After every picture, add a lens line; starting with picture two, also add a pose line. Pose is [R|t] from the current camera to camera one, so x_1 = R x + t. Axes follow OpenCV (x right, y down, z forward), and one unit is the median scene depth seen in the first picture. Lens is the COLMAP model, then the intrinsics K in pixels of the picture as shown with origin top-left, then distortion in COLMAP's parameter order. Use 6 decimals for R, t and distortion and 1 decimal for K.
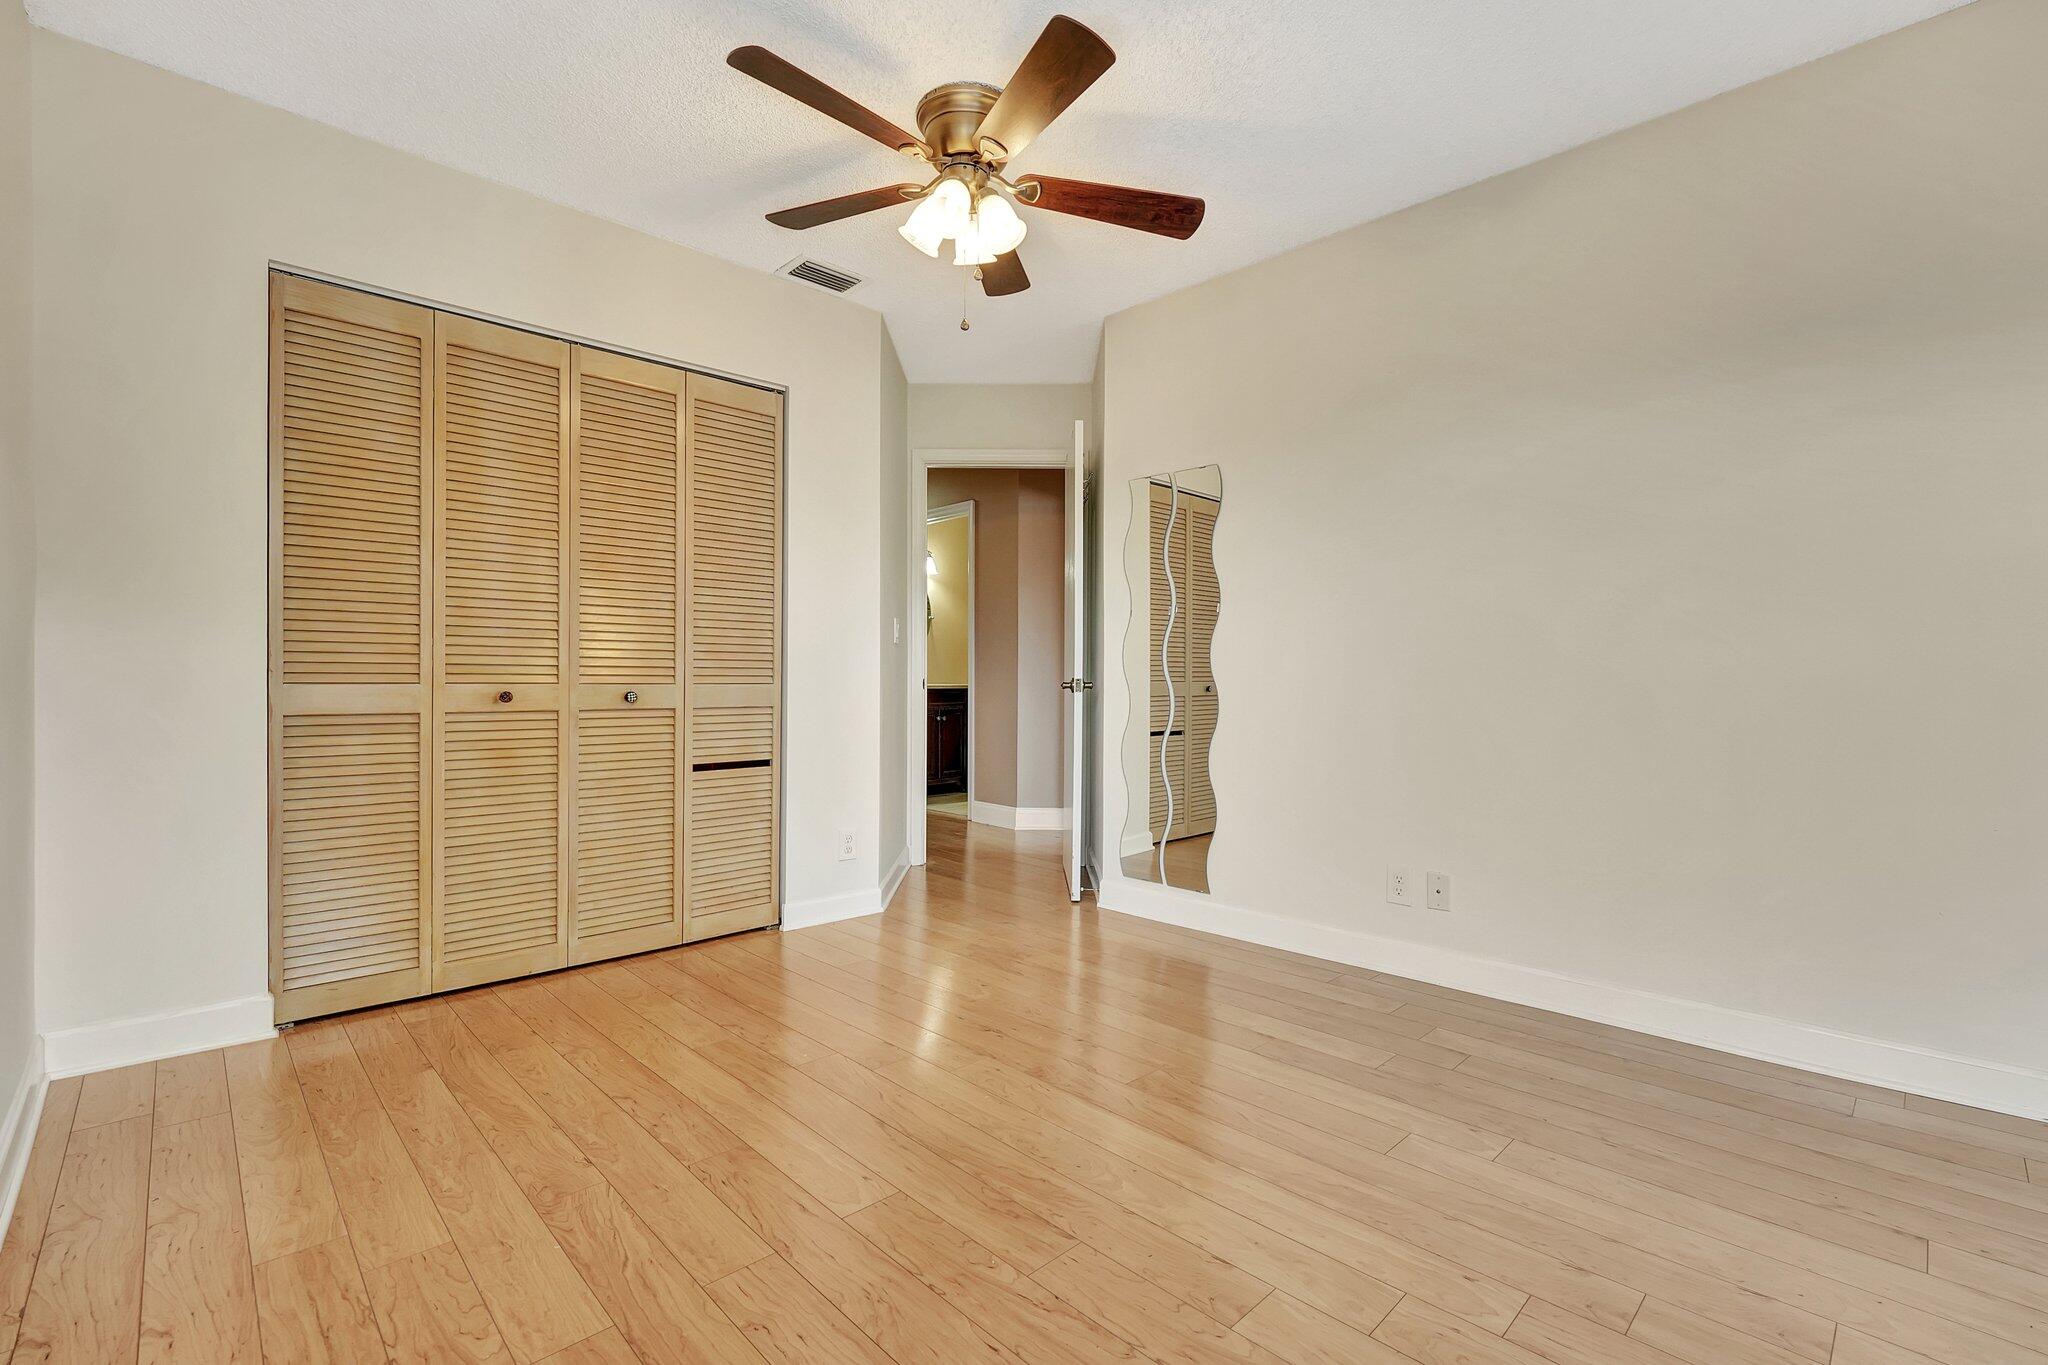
lens RADIAL K [[896.8, 0, 1022.2], [0, 896.8, 679.3], [0, 0, 1]] dist [-0.000157, -0.000061]
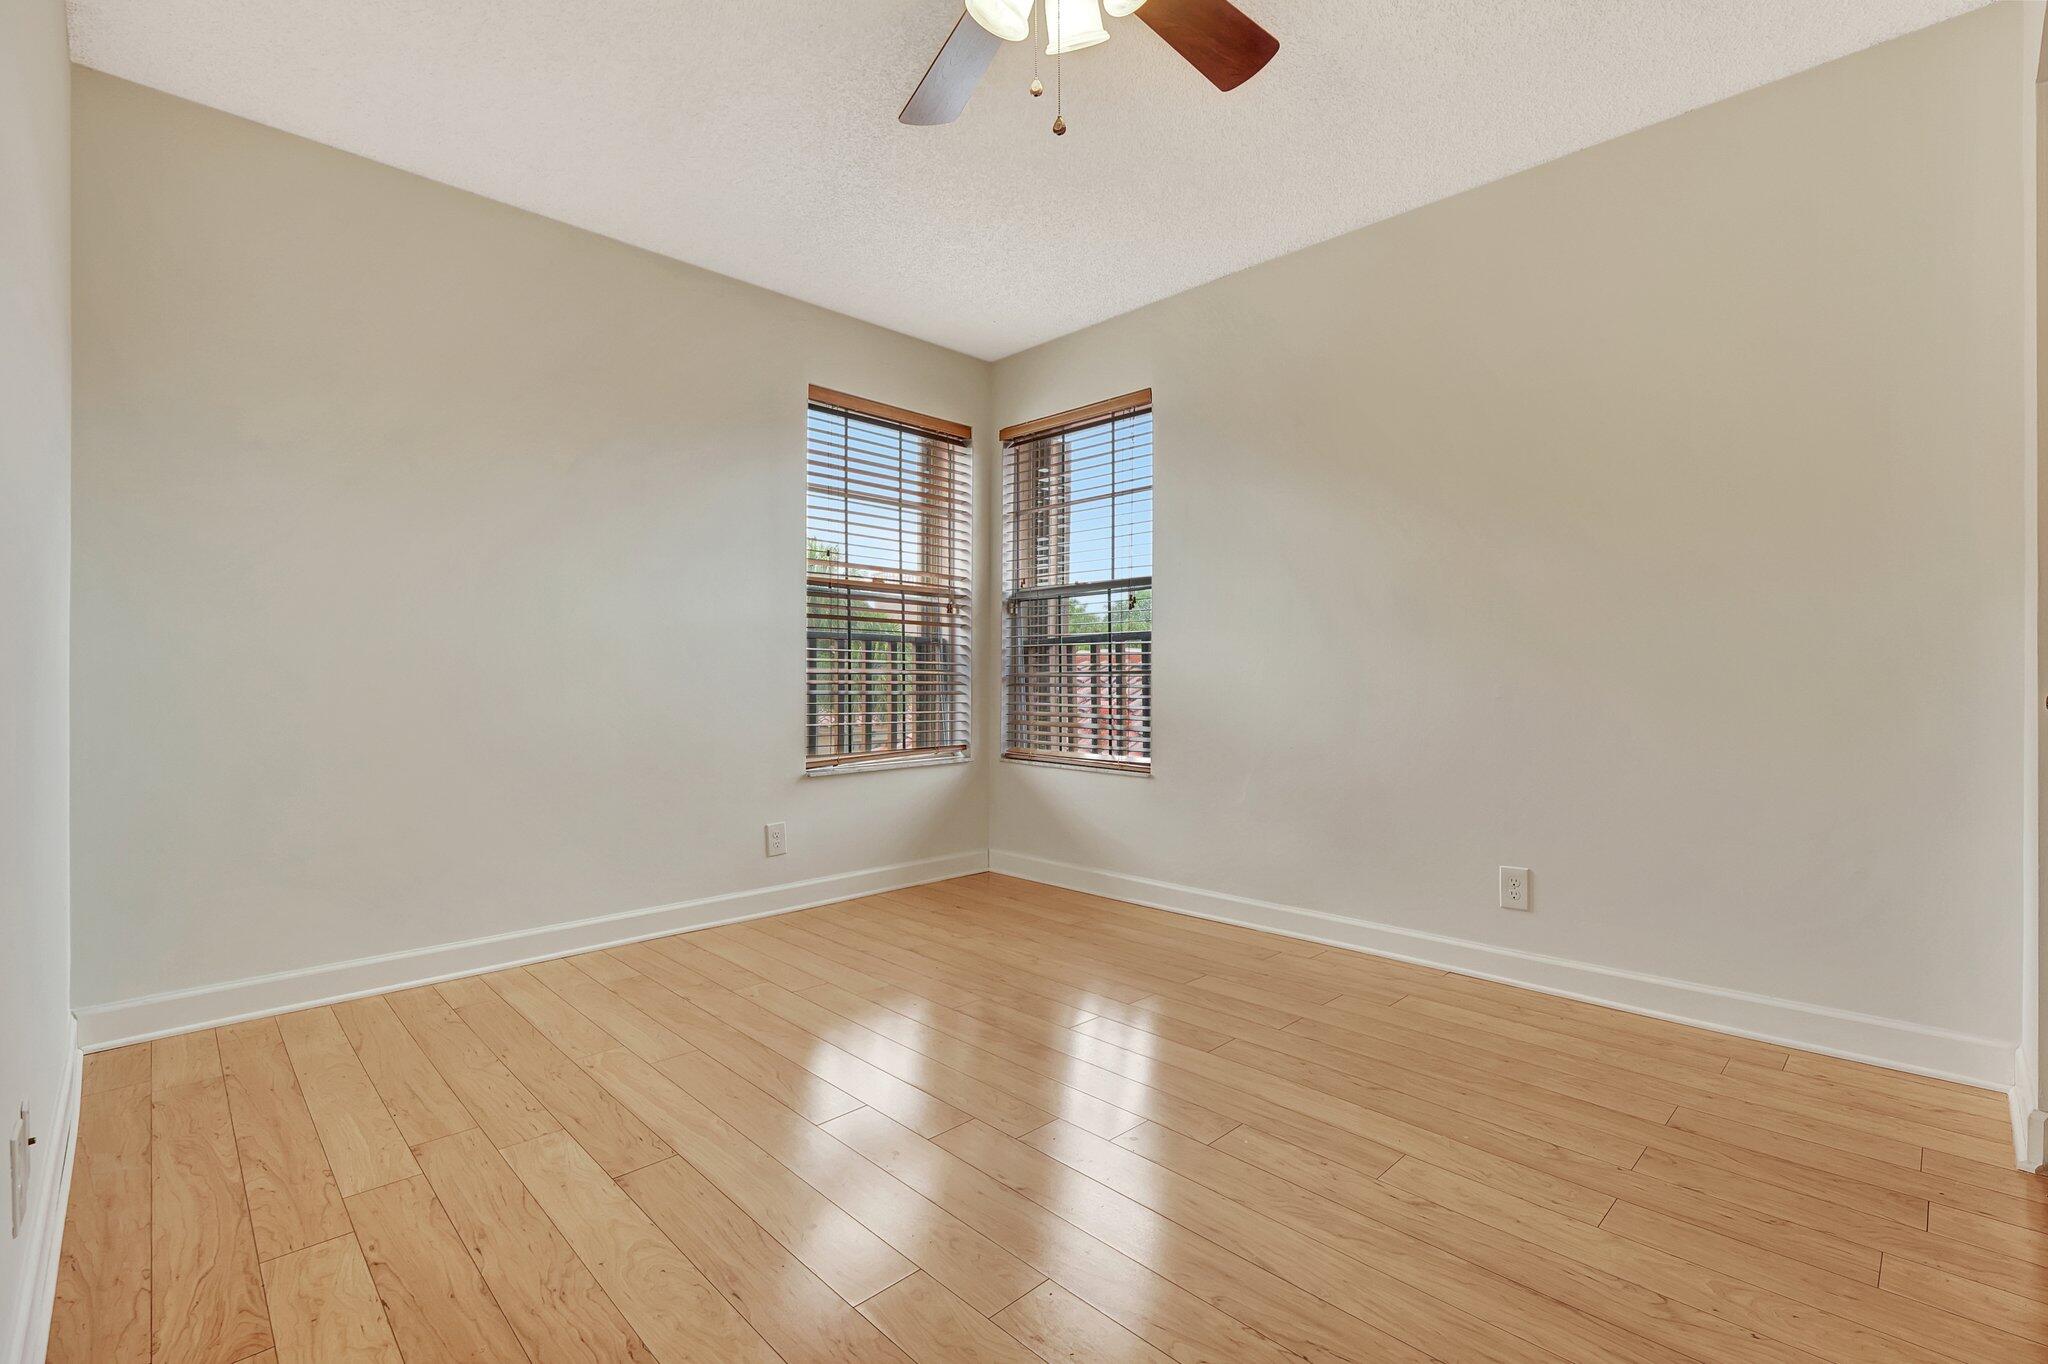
lens RADIAL K [[896.8, 0, 1028.5], [0, 896.8, 679.2], [0, 0, 1]] dist [-0.000157, -0.000061]
pose [[-0.999933, 0.004136, -0.010832, -0.041216], [0.004215, 0.999964, -0.007353, 0.012934], [0.010801, -0.007398, -0.999914, 1.806707]]
